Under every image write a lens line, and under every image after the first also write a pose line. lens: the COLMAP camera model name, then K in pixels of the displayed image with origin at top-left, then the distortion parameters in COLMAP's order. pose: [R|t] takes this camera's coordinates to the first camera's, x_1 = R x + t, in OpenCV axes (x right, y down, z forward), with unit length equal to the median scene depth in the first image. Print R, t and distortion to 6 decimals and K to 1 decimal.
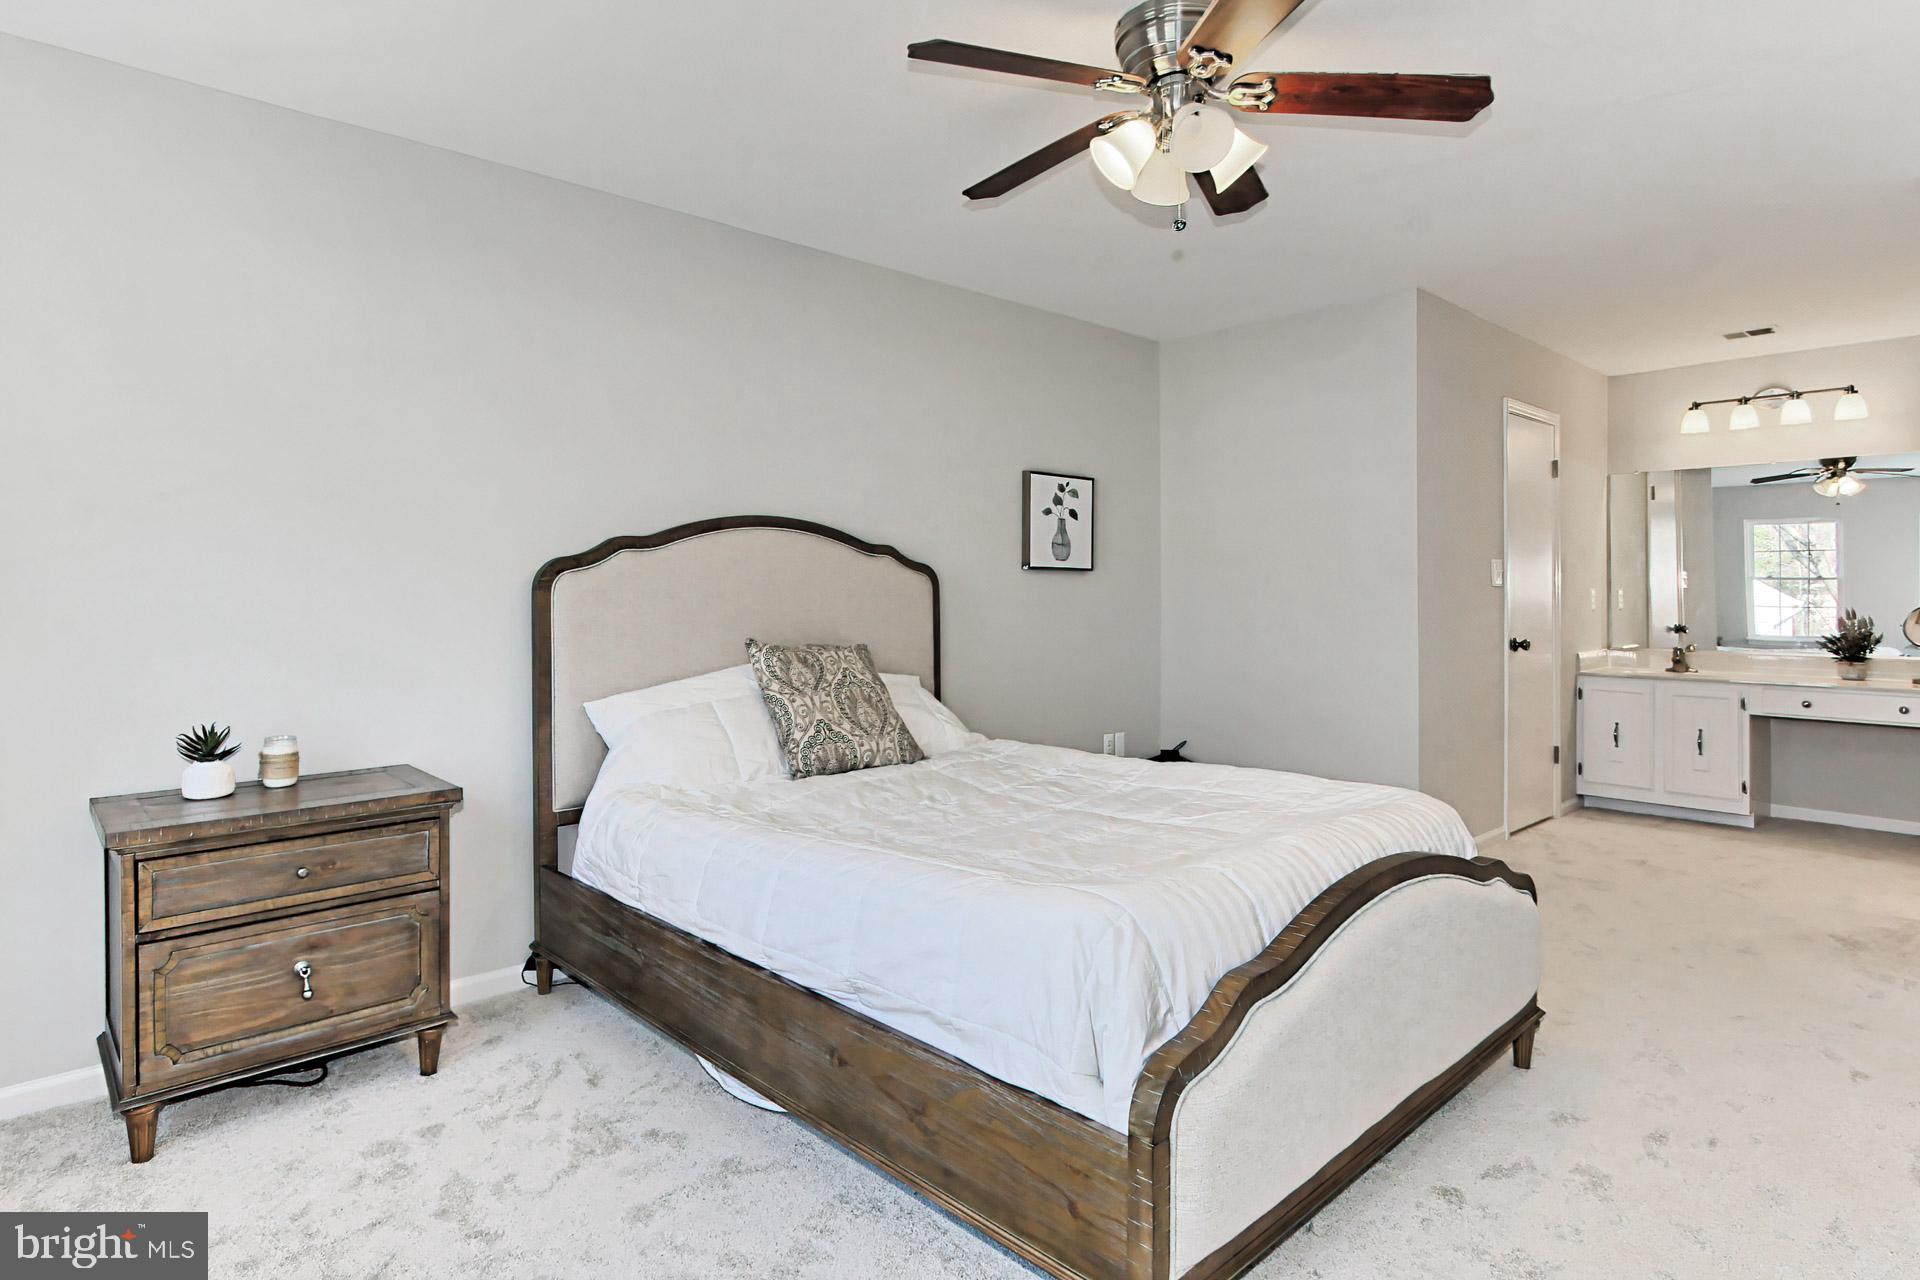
lens RADIAL K [[1053.7, 0, 950.2], [0, 1053.7, 599.7], [0, 0, 1]] dist [-0.000390, 0.000205]
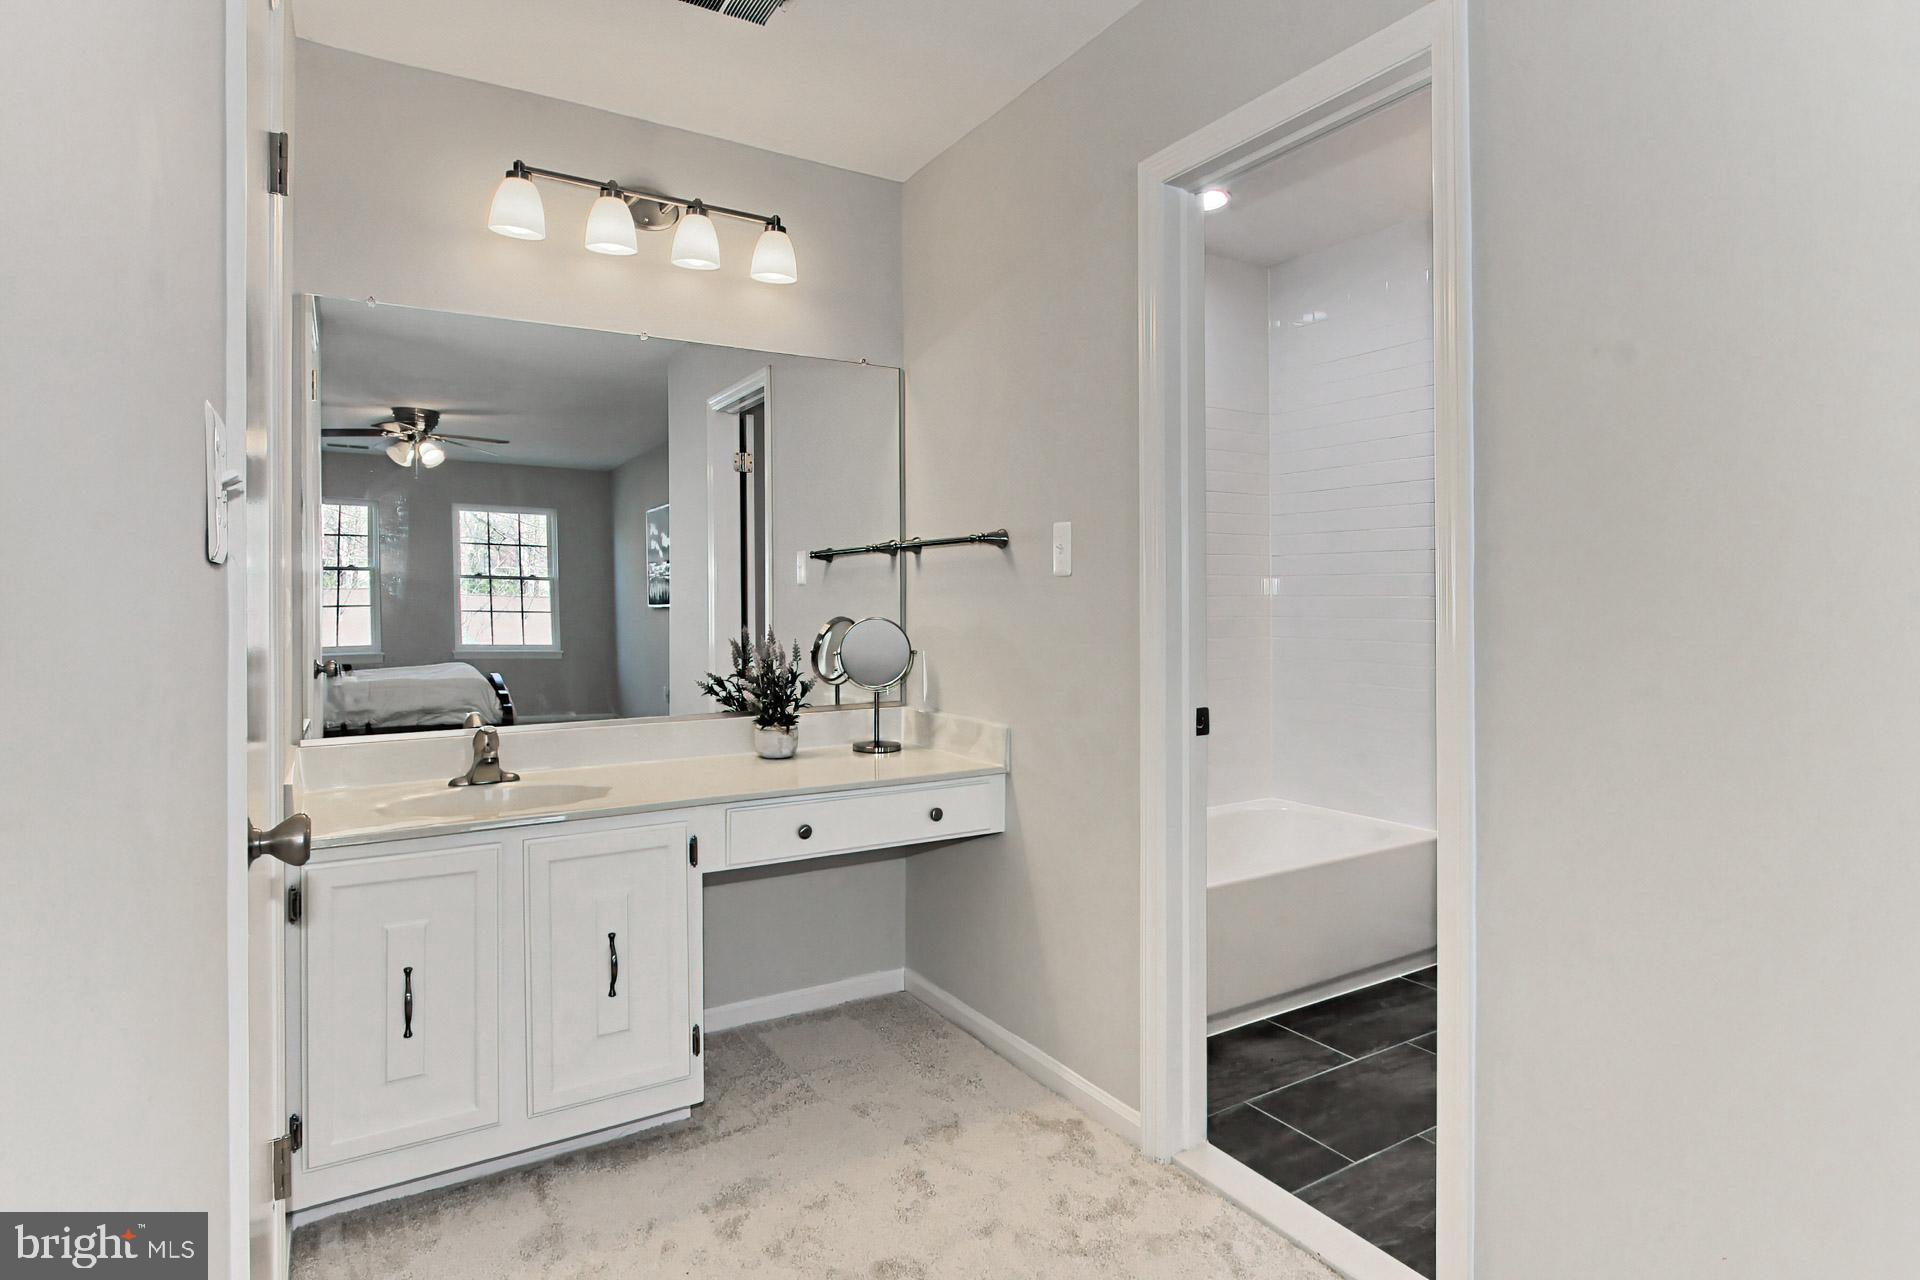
lens RADIAL K [[1053.7, 0, 950.2], [0, 1053.7, 599.7], [0, 0, 1]] dist [-0.000390, 0.000205]
pose [[0.193319, 0.003221, 0.981131, 0.852269], [0.006774, 0.999966, -0.004618, -0.007556], [-0.981113, 0.007539, 0.193291, 2.015206]]
